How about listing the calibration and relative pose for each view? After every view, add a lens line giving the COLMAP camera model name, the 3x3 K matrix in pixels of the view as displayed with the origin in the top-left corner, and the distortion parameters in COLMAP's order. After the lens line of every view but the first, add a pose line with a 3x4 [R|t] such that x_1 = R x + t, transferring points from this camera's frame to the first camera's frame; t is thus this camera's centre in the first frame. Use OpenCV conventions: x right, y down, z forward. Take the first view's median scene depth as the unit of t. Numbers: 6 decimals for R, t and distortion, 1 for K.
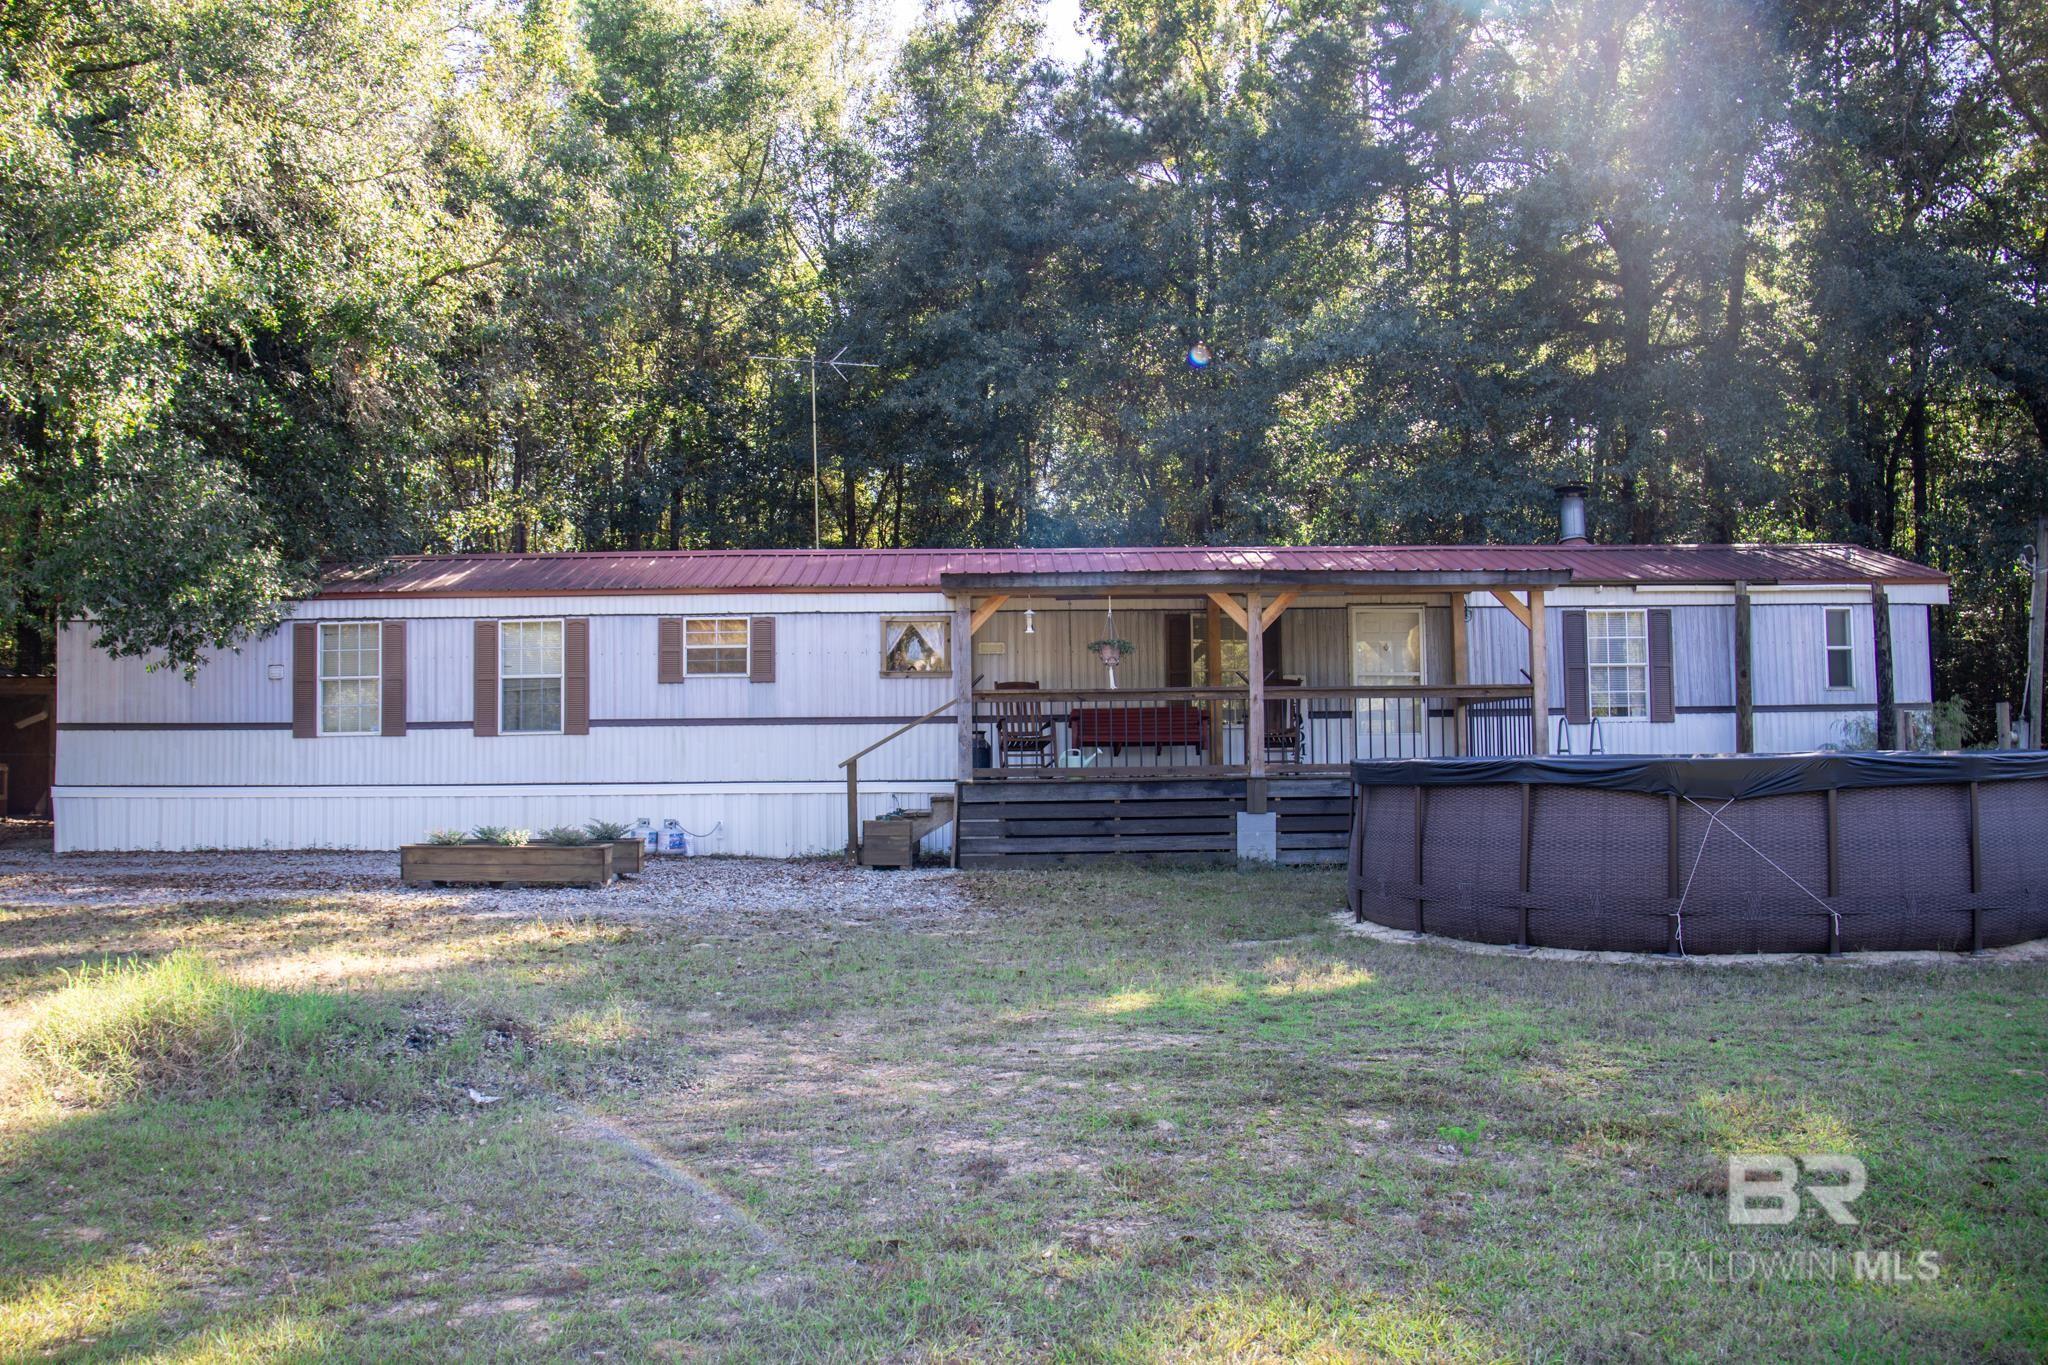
lens RADIAL K [[1756.0, 0, 1023.6], [0, 1756.0, 683.9], [0, 0, 1]] dist [-0.110972, -0.001950]
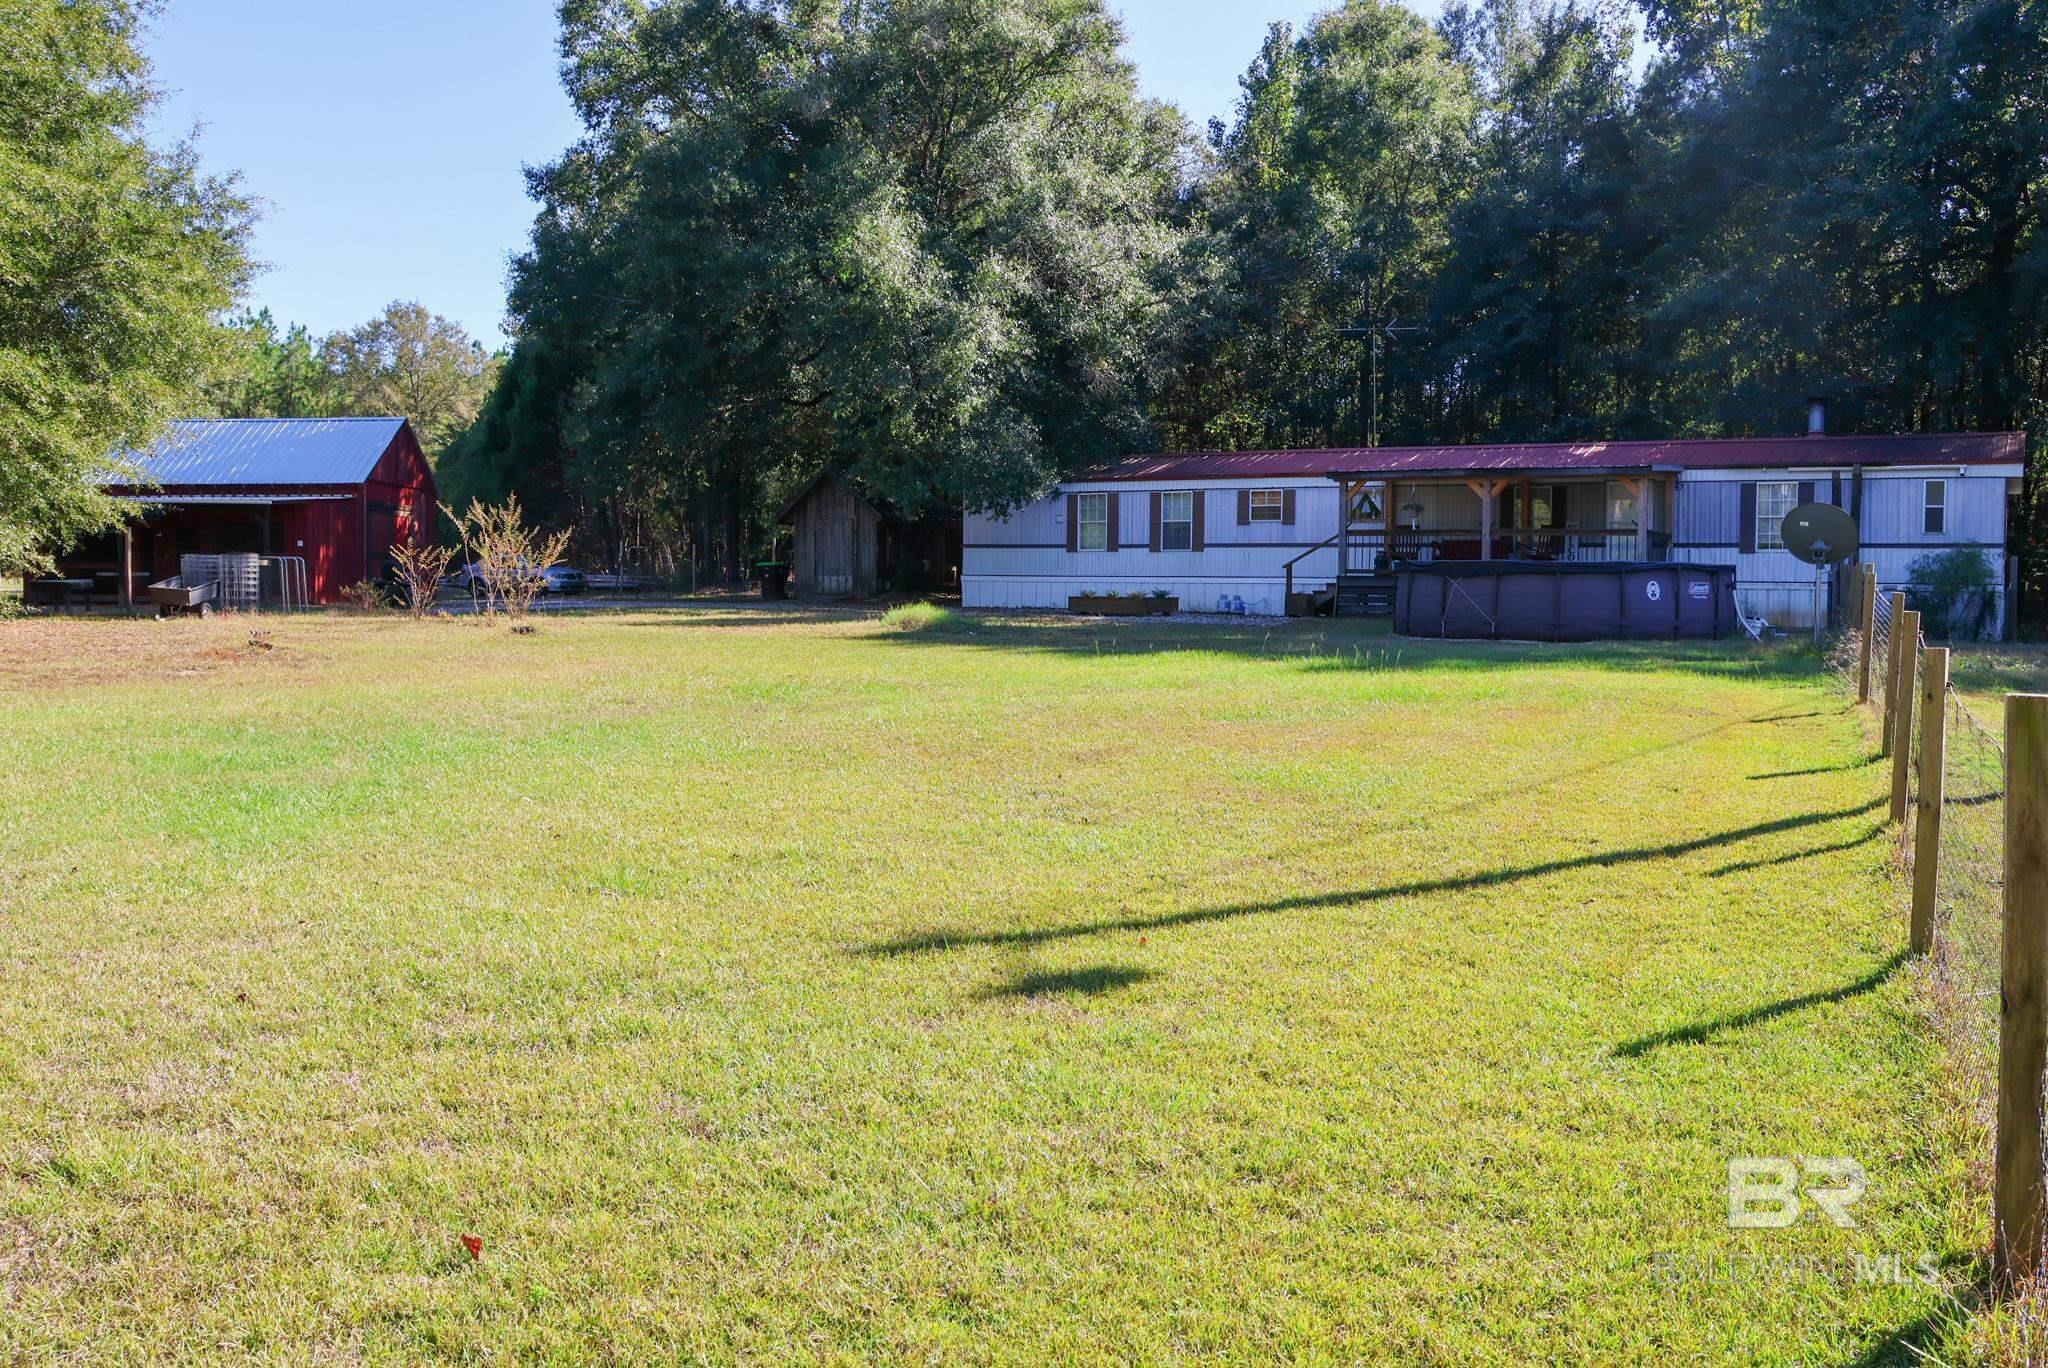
lens RADIAL K [[1756.0, 0, 1022.4], [0, 1756.0, 683.3], [0, 0, 1]] dist [-0.110972, -0.001950]
pose [[0.847159, 0.048260, -0.529144, 0.616954], [0.006540, 0.994844, 0.101203, -0.023372], [0.531299, -0.089195, 0.842476, -0.759847]]
